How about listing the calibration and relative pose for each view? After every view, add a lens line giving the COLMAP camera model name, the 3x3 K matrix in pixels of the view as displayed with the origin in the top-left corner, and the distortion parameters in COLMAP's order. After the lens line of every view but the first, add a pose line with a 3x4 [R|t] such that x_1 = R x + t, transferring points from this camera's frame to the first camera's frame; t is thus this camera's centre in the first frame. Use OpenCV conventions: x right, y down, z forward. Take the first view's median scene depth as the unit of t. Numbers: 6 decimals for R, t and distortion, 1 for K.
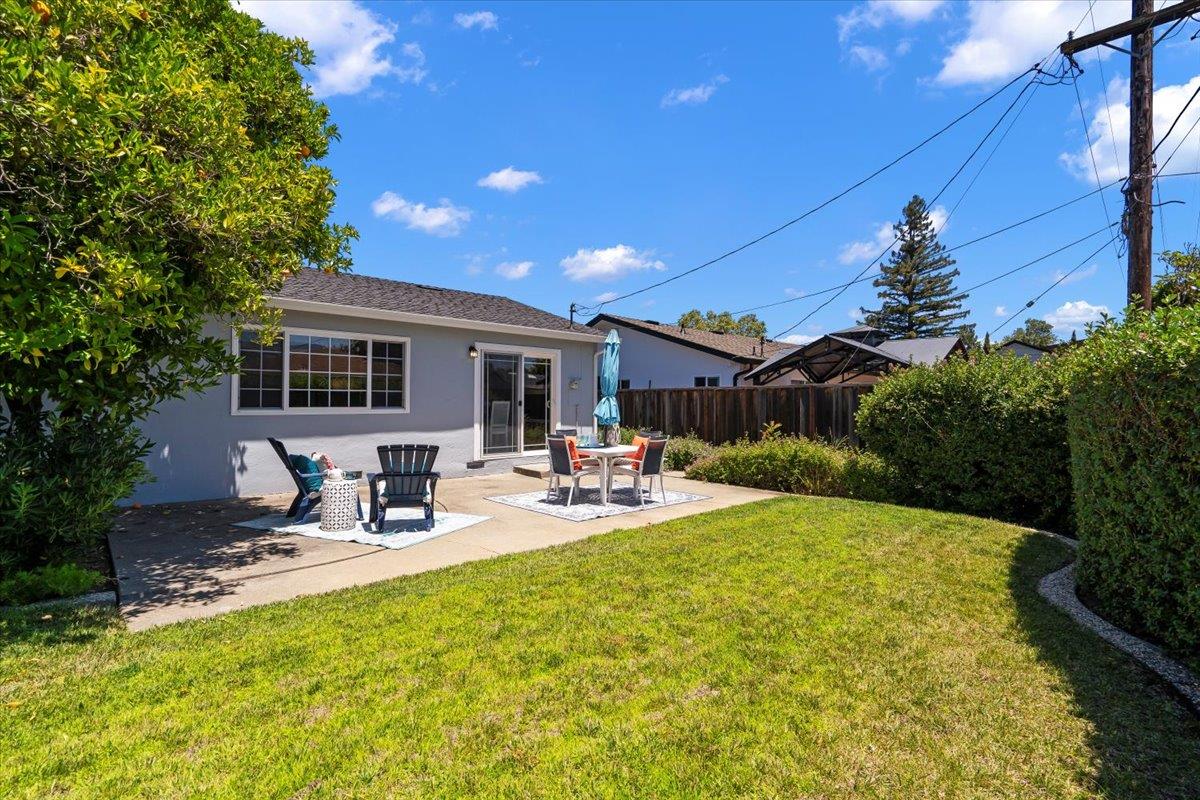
lens RADIAL K [[562.4, 0, 603.9], [0, 562.4, 395.5], [0, 0, 1]] dist [0.001030, 0.000289]
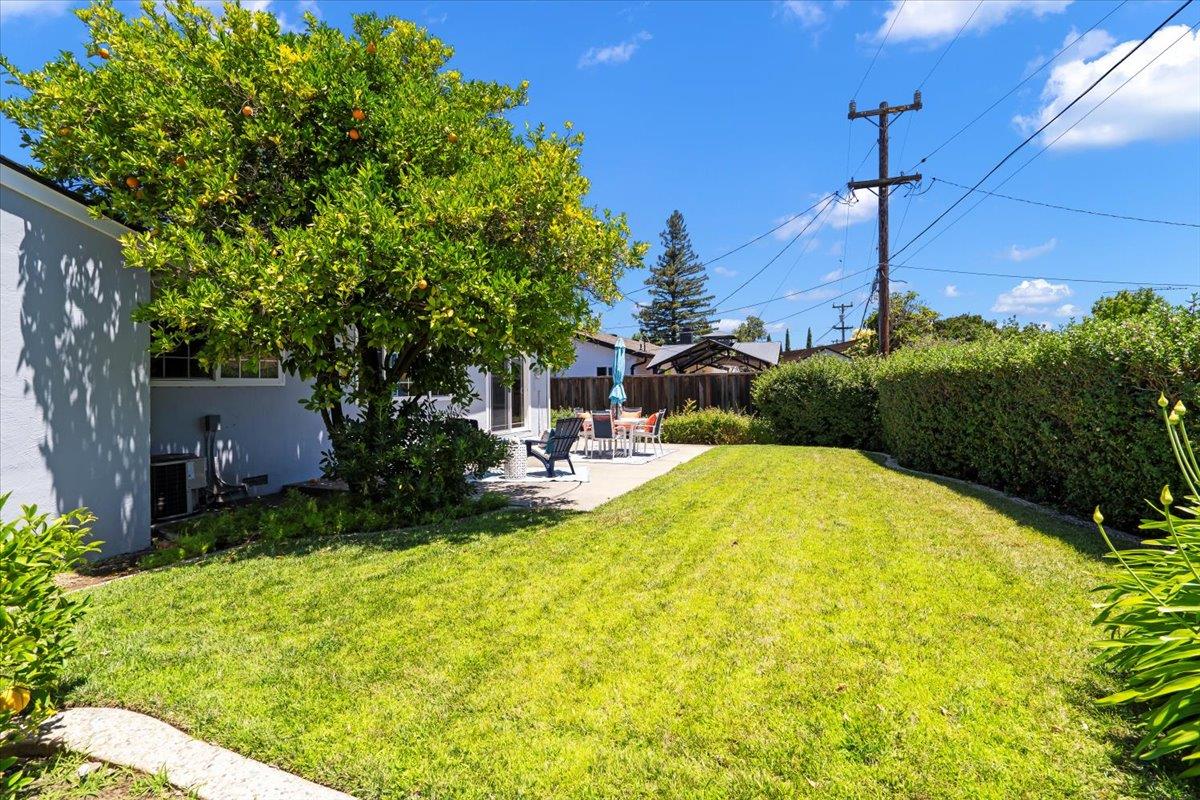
lens RADIAL K [[553.9, 0, 612.5], [0, 553.9, 397.5], [0, 0, 1]] dist [-0.002181, 0.000218]
pose [[0.913686, -0.027408, 0.405495, -0.321369], [0.014380, 0.999279, 0.035140, -0.008014], [-0.406166, -0.026276, 0.913422, -0.161481]]
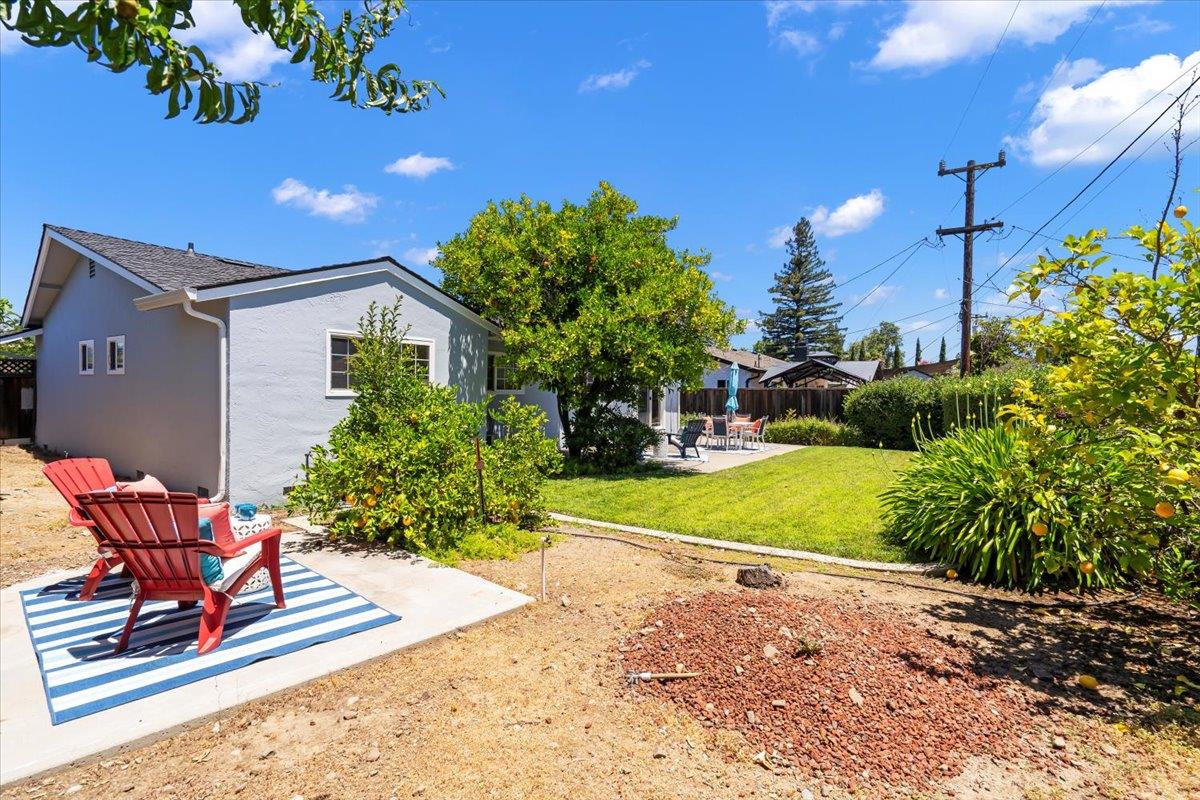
lens RADIAL K [[553.9, 0, 612.5], [0, 553.9, 397.5], [0, 0, 1]] dist [-0.002181, 0.000218]
pose [[0.979813, -0.001029, 0.199915, -0.431787], [-0.004336, 0.999642, 0.026396, -0.024172], [-0.199870, -0.026730, 0.979458, -0.438754]]
